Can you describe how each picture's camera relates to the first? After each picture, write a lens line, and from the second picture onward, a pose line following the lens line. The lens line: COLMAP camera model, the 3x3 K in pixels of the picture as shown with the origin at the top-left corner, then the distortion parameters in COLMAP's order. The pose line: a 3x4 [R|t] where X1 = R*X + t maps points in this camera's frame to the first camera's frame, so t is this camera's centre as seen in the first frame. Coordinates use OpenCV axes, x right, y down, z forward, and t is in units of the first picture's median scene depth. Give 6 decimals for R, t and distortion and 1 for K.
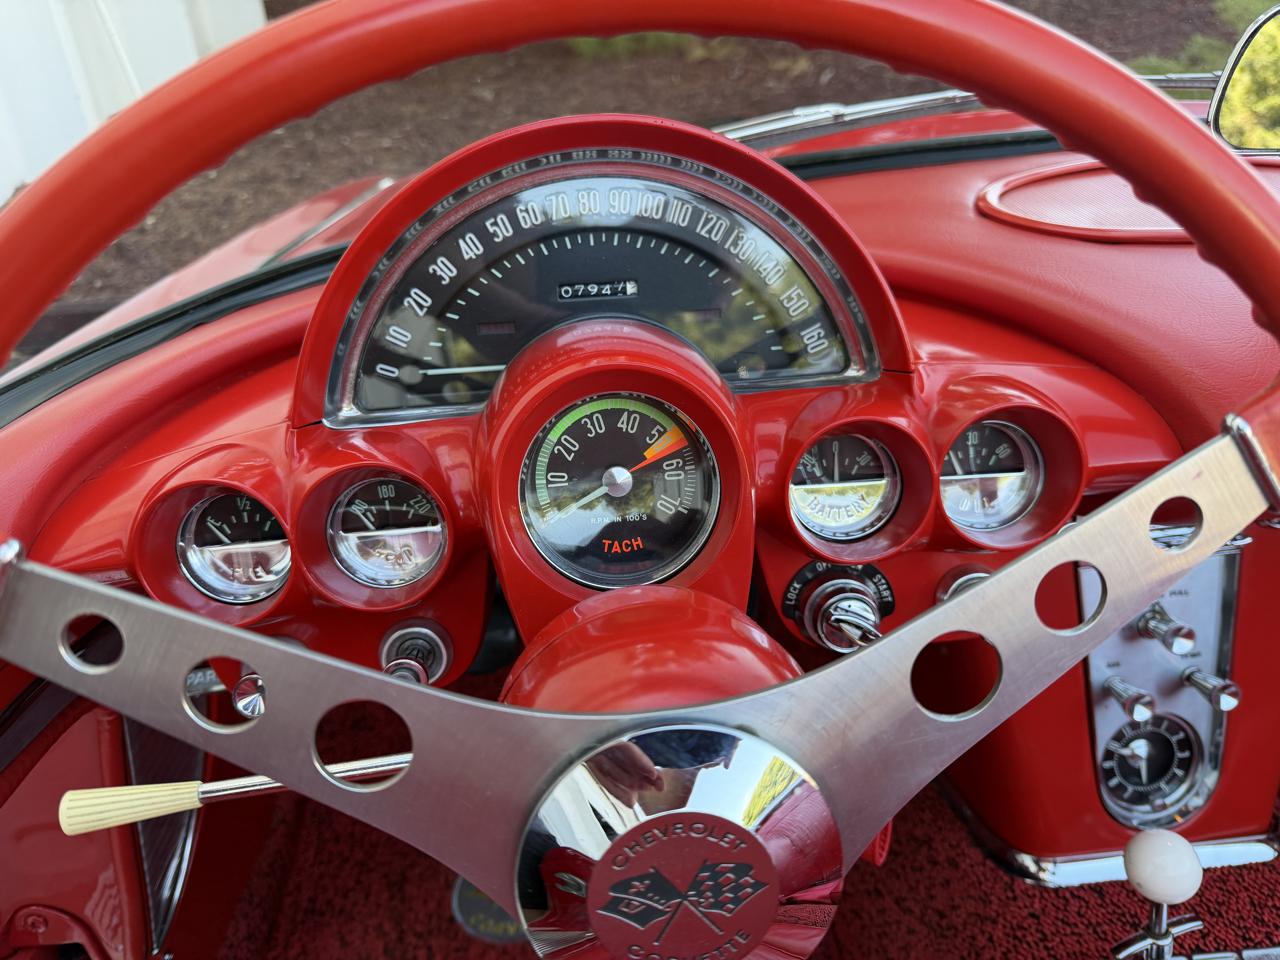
lens RADIAL K [[933.6, 0, 635.7], [0, 933.6, 491.5], [0, 0, 1]] dist [0.020106, -0.040320]
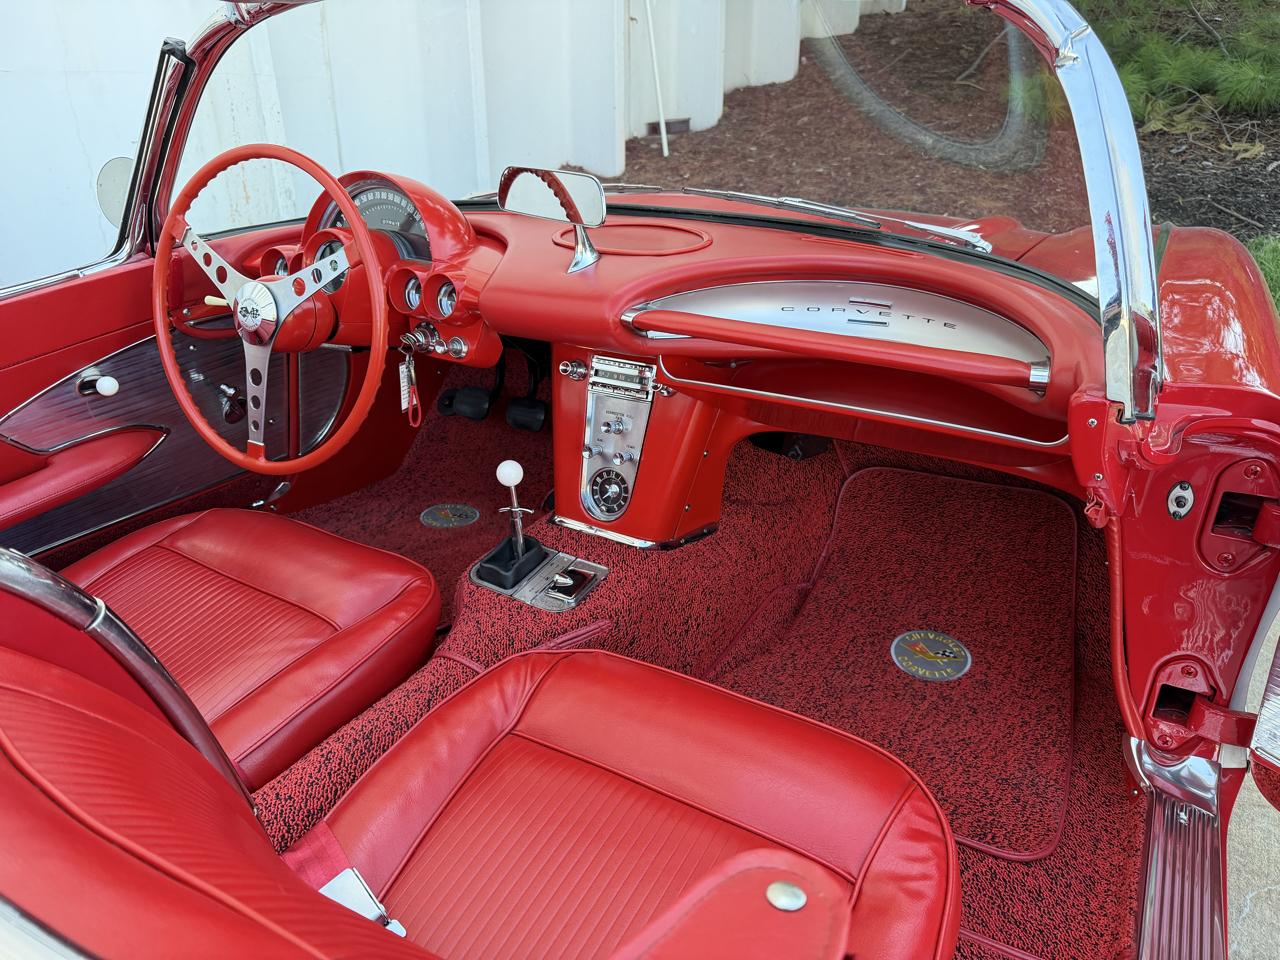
lens RADIAL K [[903.1, 0, 645.5], [0, 903.1, 483.5], [0, 0, 1]] dist [0.050056, -0.056127]
pose [[0.823966, 0.303650, -0.478411, 1.761848], [-0.311229, 0.948061, 0.065710, 0.111499], [0.473515, 0.094752, 0.875674, -0.894334]]
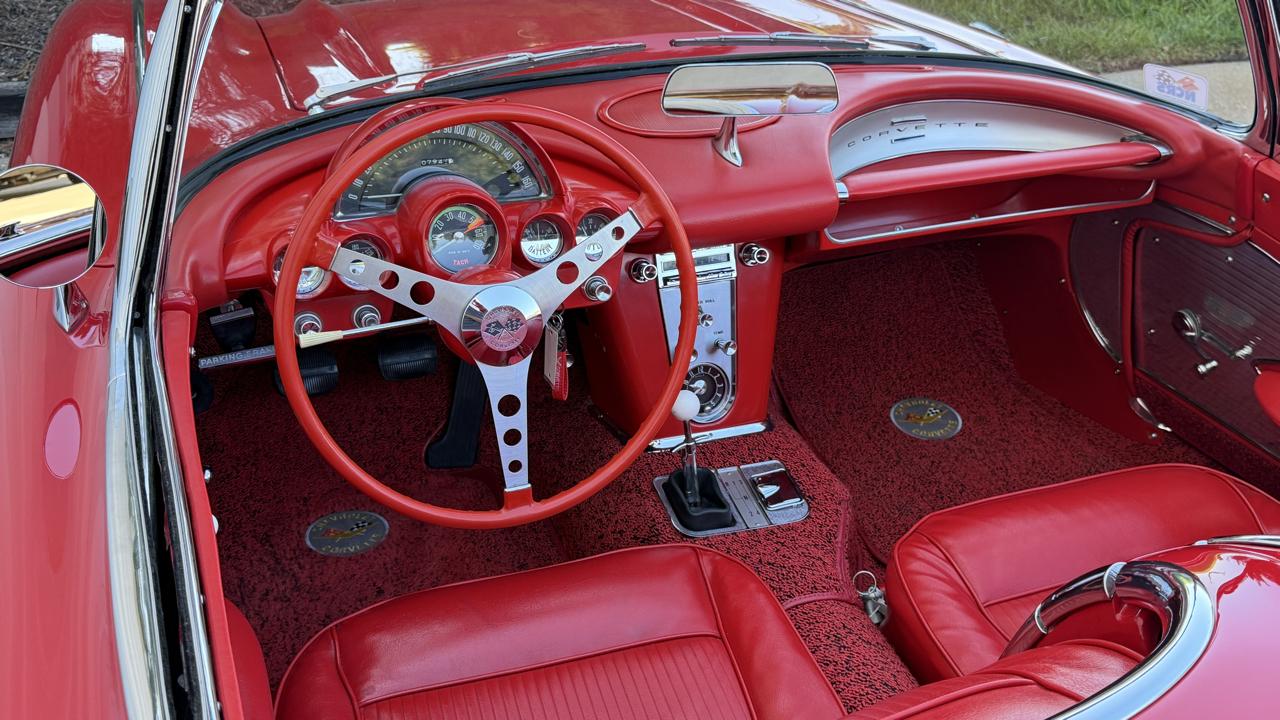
lens RADIAL K [[1265.4, 0, 640.0], [0, 1265.4, 360.0], [0, 0, 1]] dist [0.114131, -0.008505]
pose [[0.960050, -0.051027, 0.275135, -0.333247], [0.047137, 0.998673, 0.020736, 0.178367], [-0.275828, -0.006939, 0.961182, -1.640941]]
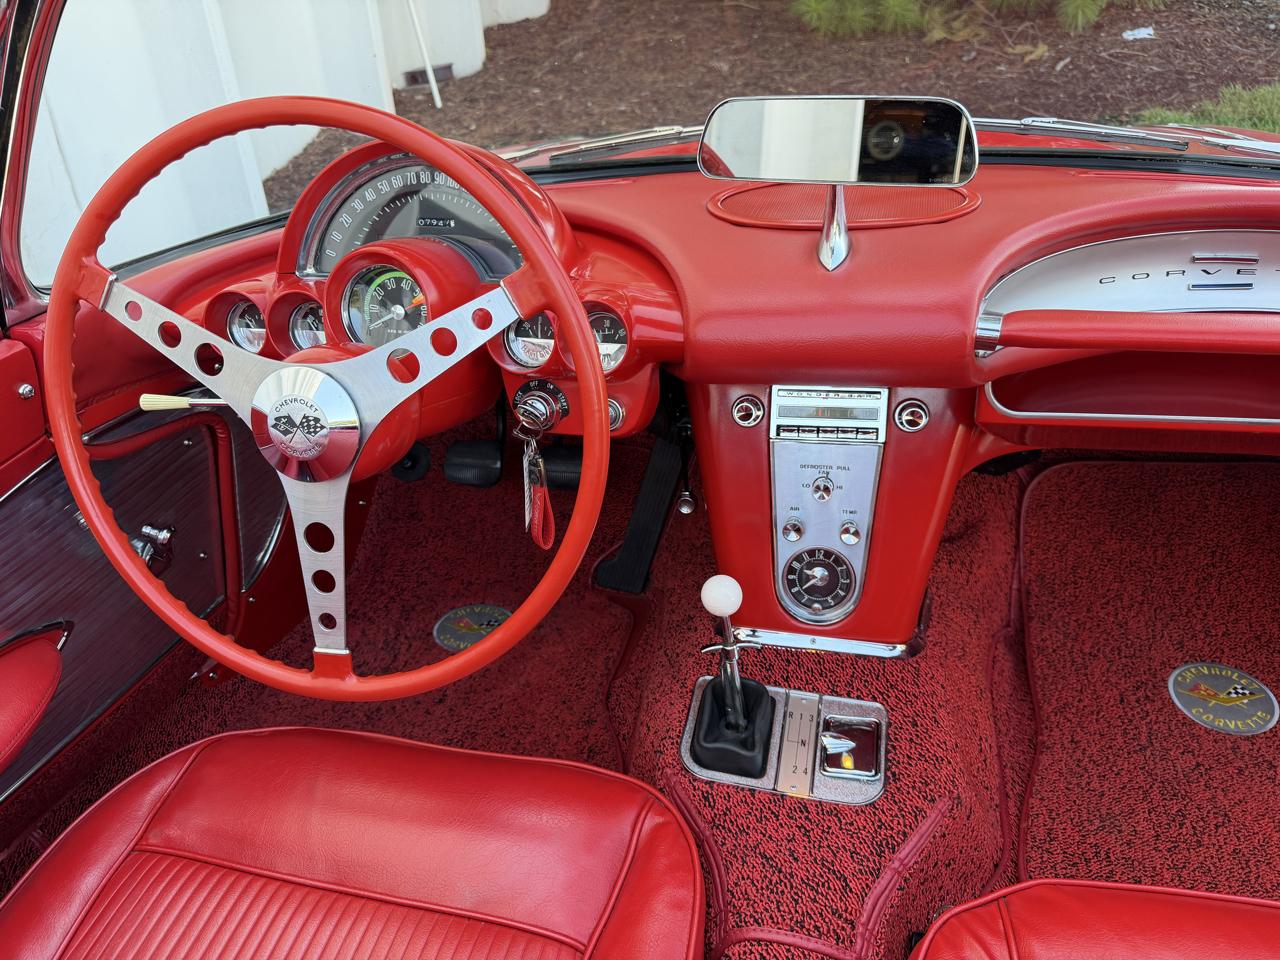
lens RADIAL K [[907.8, 0, 628.0], [0, 907.8, 484.7], [0, 0, 1]] dist [0.045056, -0.069595]
pose [[0.954894, 0.159963, -0.250180, 0.642166], [-0.150519, 0.986987, 0.056566, 0.108199], [0.255973, -0.016358, 0.966545, -0.523777]]
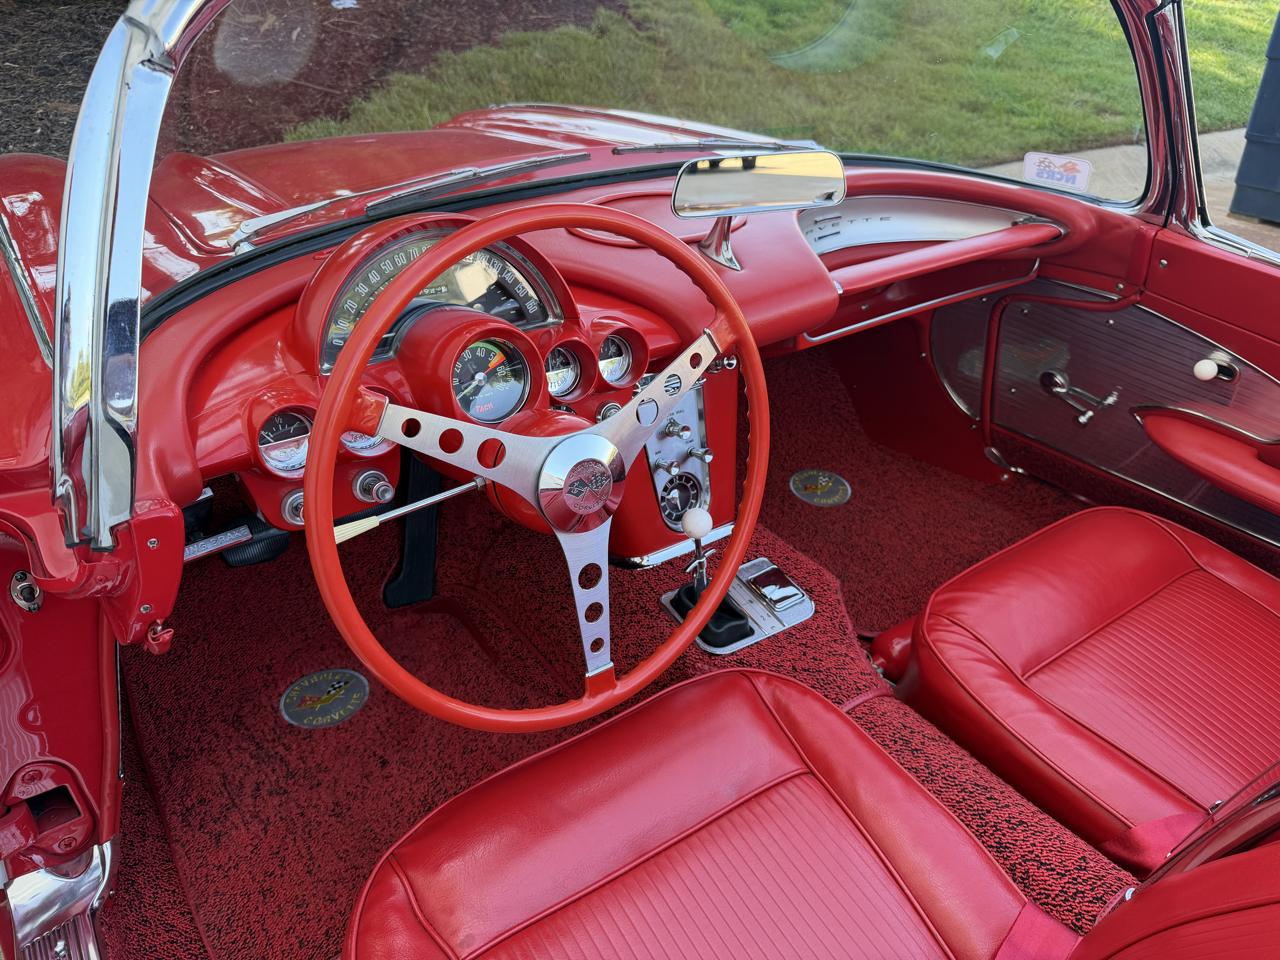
lens RADIAL K [[903.1, 0, 645.5], [0, 903.1, 483.5], [0, 0, 1]] dist [0.050056, -0.056127]
pose [[0.851163, -0.194298, 0.487617, -0.482635], [0.163003, 0.980881, 0.106315, 0.043159], [-0.498951, -0.011009, 0.866560, -0.682562]]
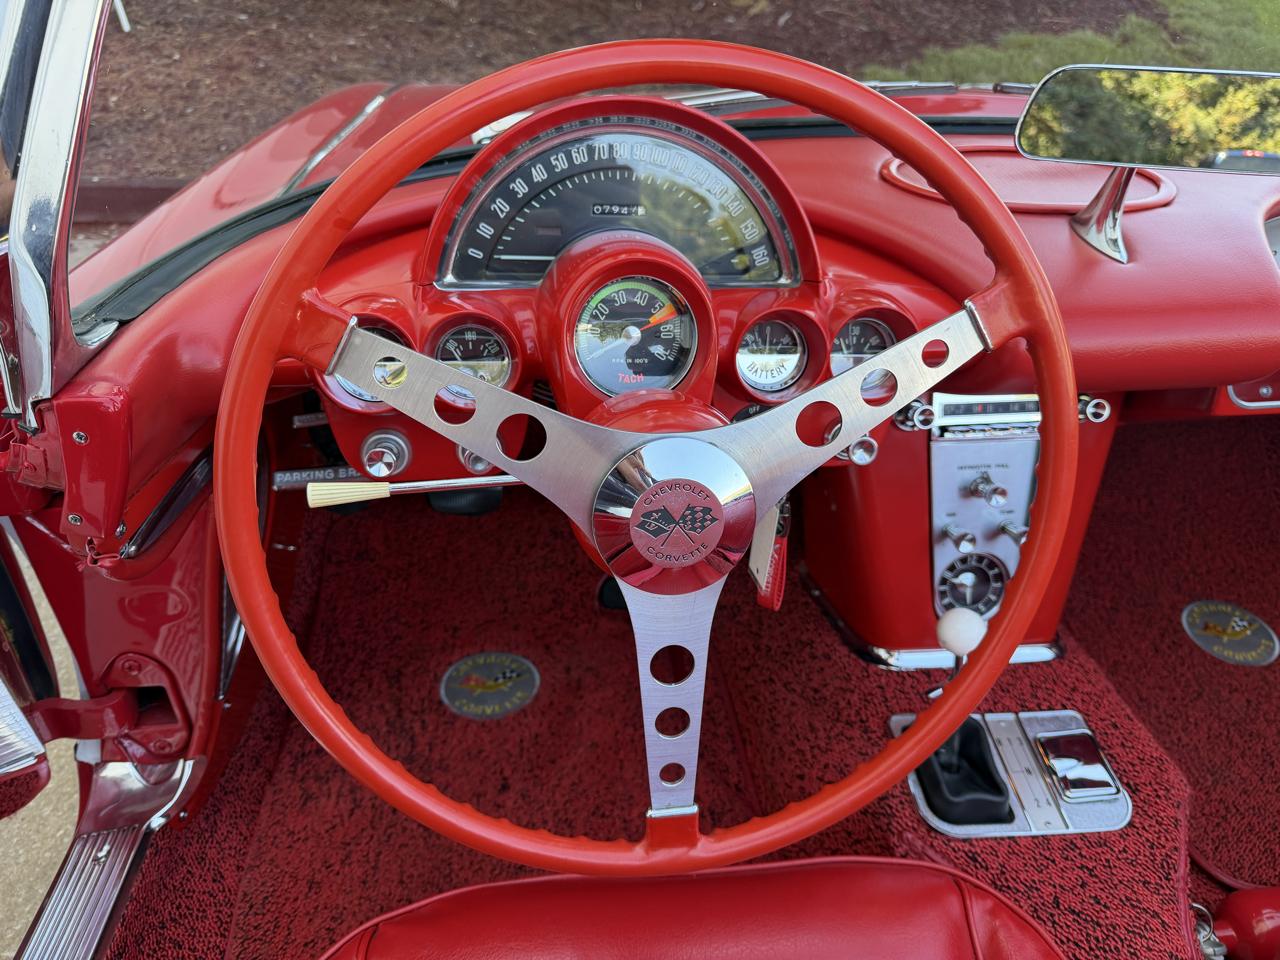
lens RADIAL K [[921.7, 0, 643.5], [0, 921.7, 472.8], [0, 0, 1]] dist [0.028228, -0.038476]
pose [[0.994129, 0.064258, 0.087052, -0.073272], [-0.069481, 0.995875, 0.058358, 0.078030], [-0.082943, -0.064064, 0.994493, -0.346145]]
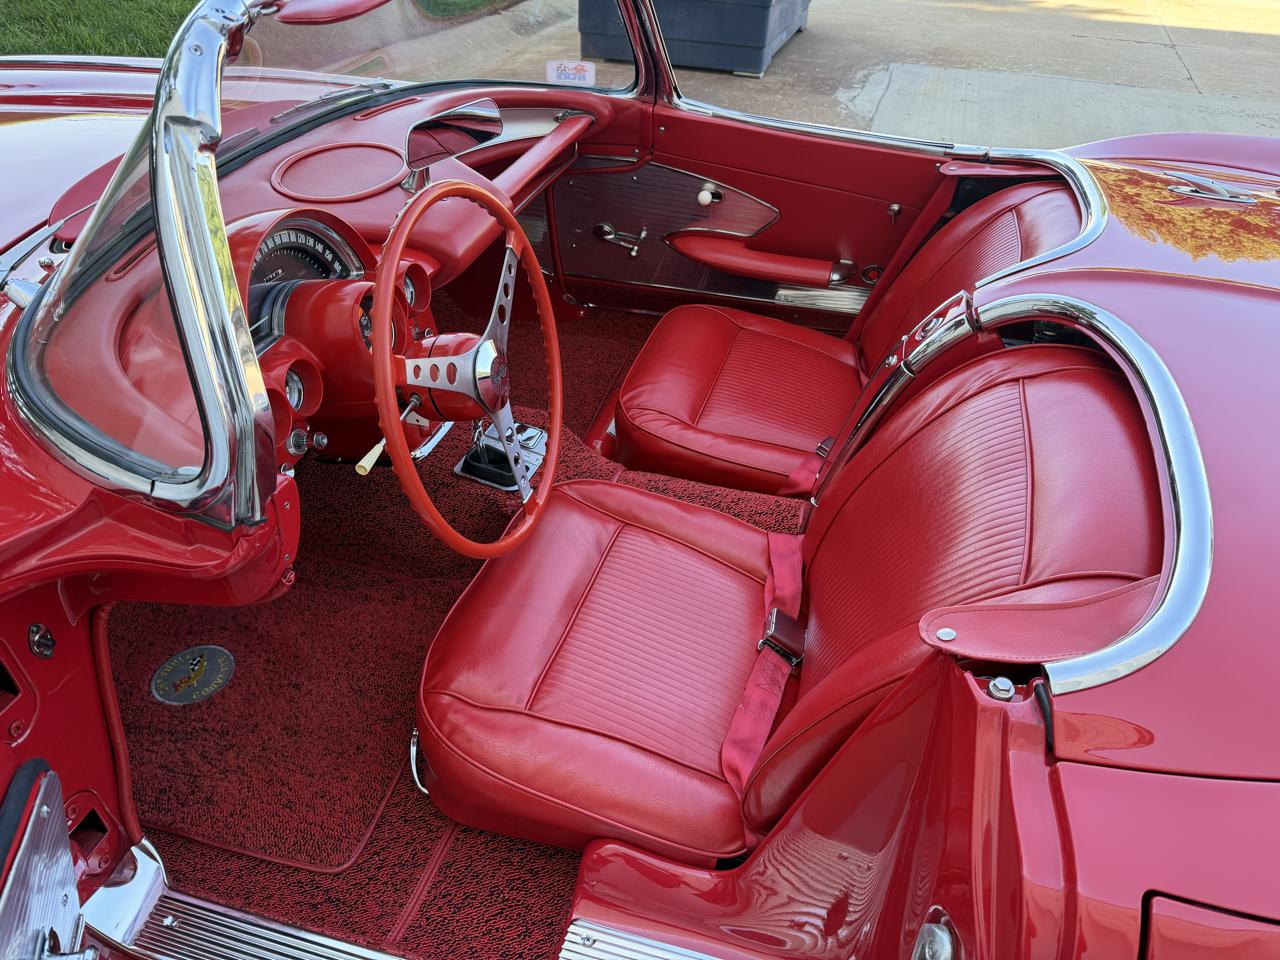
lens RADIAL K [[925.2, 0, 638.6], [0, 925.2, 511.7], [0, 0, 1]] dist [0.011167, -0.020232]
pose [[0.345214, -0.521896, 0.780033, -1.388364], [0.377768, 0.838095, 0.393557, -0.206724], [-0.859138, 0.158810, 0.486479, -0.669874]]
